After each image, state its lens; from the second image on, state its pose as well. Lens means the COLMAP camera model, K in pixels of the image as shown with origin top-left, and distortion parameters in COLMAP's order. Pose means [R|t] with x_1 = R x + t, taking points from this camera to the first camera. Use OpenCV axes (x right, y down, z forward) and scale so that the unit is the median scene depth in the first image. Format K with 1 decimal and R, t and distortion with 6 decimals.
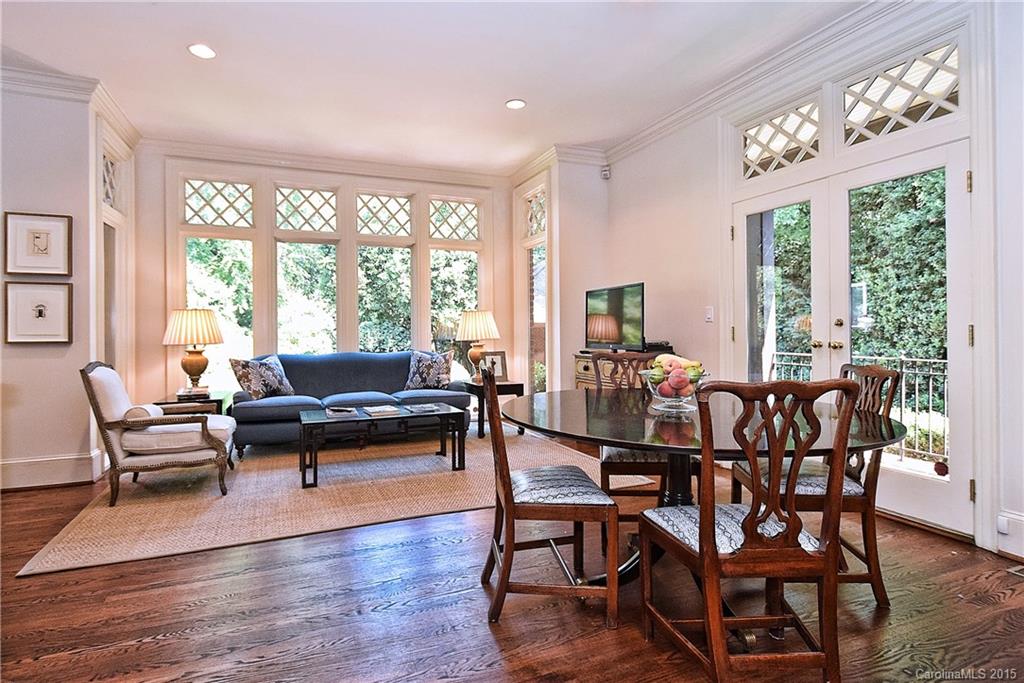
lens RADIAL K [[537.6, 0, 511.3], [0, 537.6, 330.0], [0, 0, 1]] dist [0.114584, 0.000094]
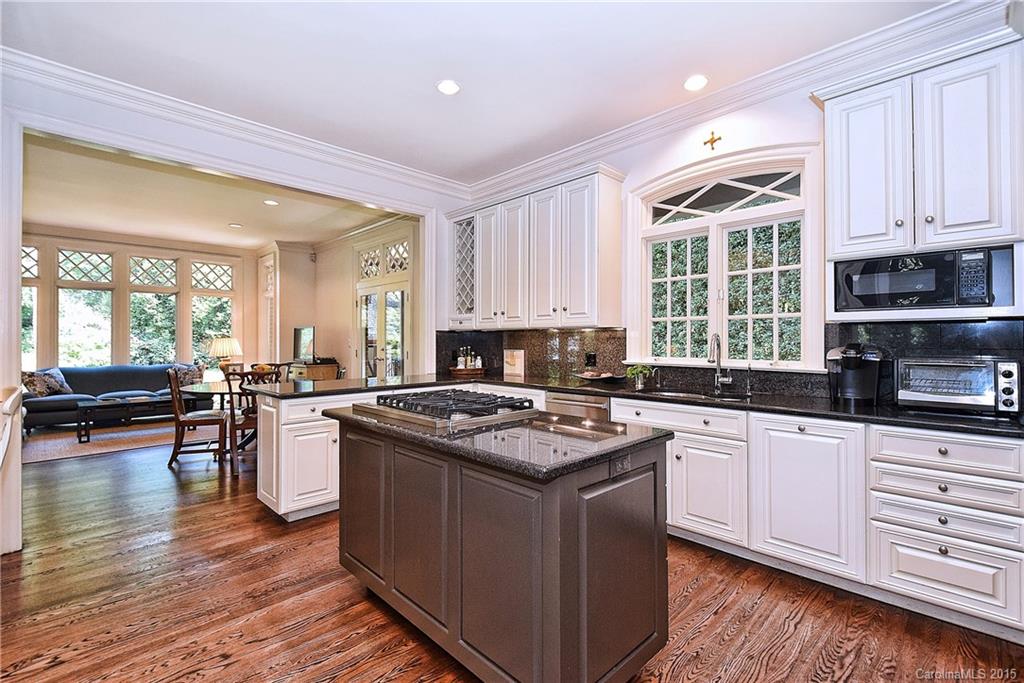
lens RADIAL K [[430.9, 0, 512.0], [0, 430.9, 341.5], [0, 0, 1]] dist [-0.000460, -0.000567]
pose [[0.914406, 0.004825, 0.404769, 0.208862], [-0.002649, 0.999979, -0.005938, -0.020853], [-0.404789, 0.004357, 0.914400, -0.521470]]
